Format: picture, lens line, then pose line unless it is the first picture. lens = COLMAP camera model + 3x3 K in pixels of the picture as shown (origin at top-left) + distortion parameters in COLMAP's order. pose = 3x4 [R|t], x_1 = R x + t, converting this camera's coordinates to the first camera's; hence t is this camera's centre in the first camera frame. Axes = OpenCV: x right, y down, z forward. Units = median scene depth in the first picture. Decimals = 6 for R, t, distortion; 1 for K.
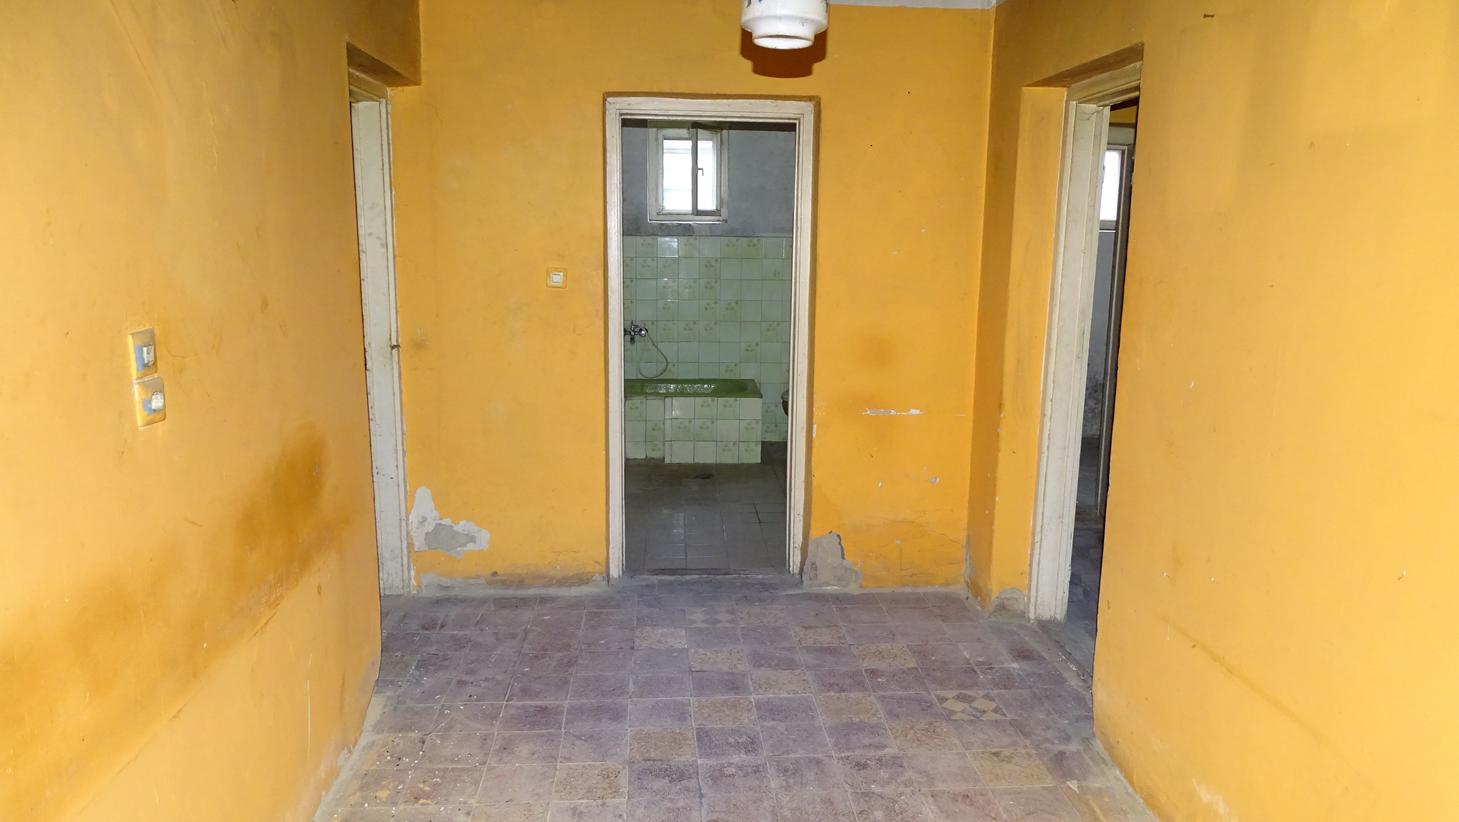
lens RADIAL K [[1037.8, 0, 725.4], [0, 1037.8, 415.0], [0, 0, 1]] dist [0.003818, 0.000391]
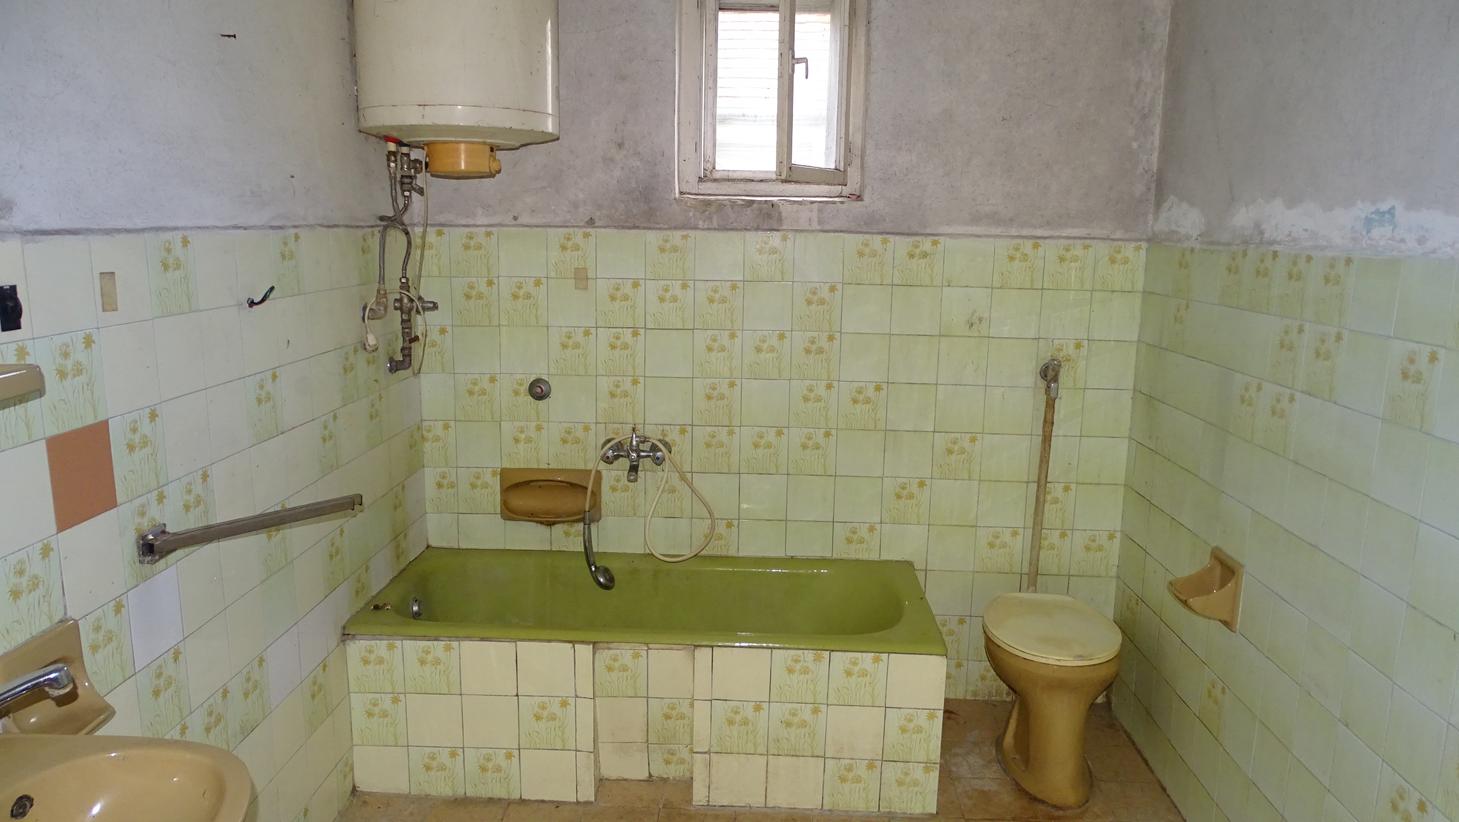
lens RADIAL K [[1037.8, 0, 732.7], [0, 1037.8, 409.9], [0, 0, 1]] dist [0.003818, 0.000391]
pose [[0.996047, 0.024951, -0.085247, -0.012341], [-0.024107, 0.999650, 0.010912, -0.104420], [0.085490, -0.008814, 0.996300, 0.579968]]
